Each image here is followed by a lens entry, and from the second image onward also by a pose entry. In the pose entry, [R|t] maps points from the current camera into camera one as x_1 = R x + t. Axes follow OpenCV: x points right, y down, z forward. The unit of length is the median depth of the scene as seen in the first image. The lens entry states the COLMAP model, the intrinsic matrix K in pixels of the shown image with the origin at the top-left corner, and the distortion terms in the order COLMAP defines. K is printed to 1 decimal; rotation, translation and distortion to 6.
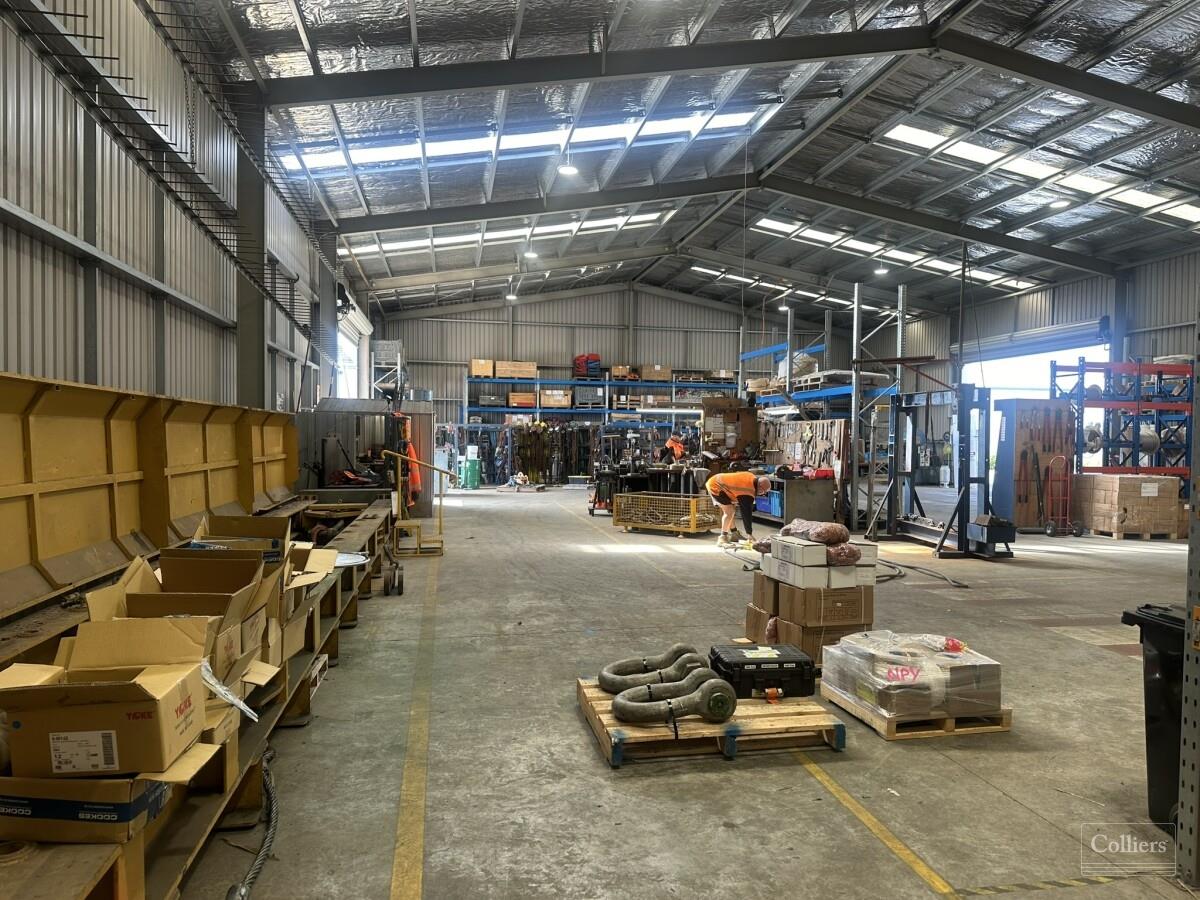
lens RADIAL K [[856.8, 0, 596.7], [0, 856.8, 452.7], [0, 0, 1]] dist [0.010752, 0.003155]
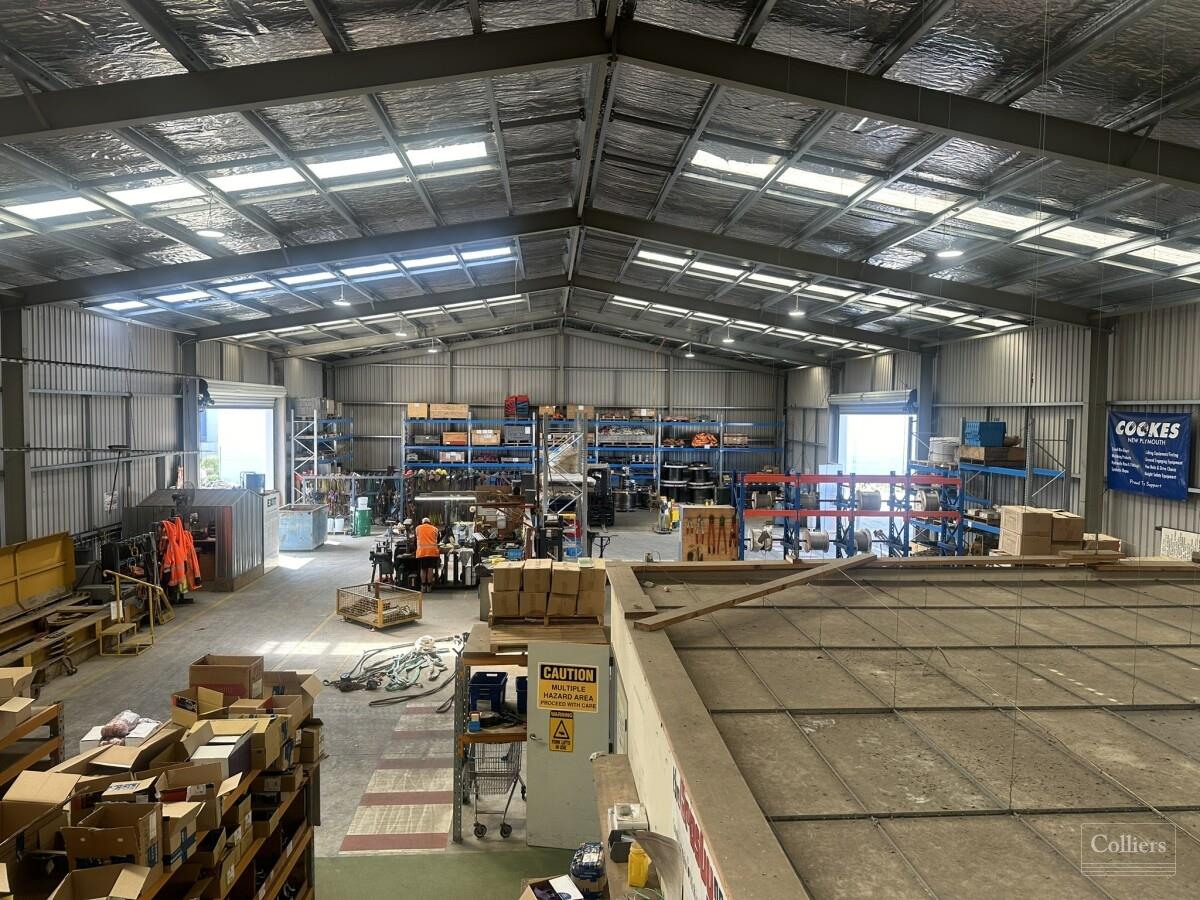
lens RADIAL K [[856.8, 0, 604.0], [0, 856.8, 447.6], [0, 0, 1]] dist [0.010752, 0.003155]
pose [[0.995293, 0.004123, -0.096822, 0.209028], [-0.002227, 0.999804, 0.019682, -0.071759], [0.096884, -0.019374, 0.995107, -0.076733]]
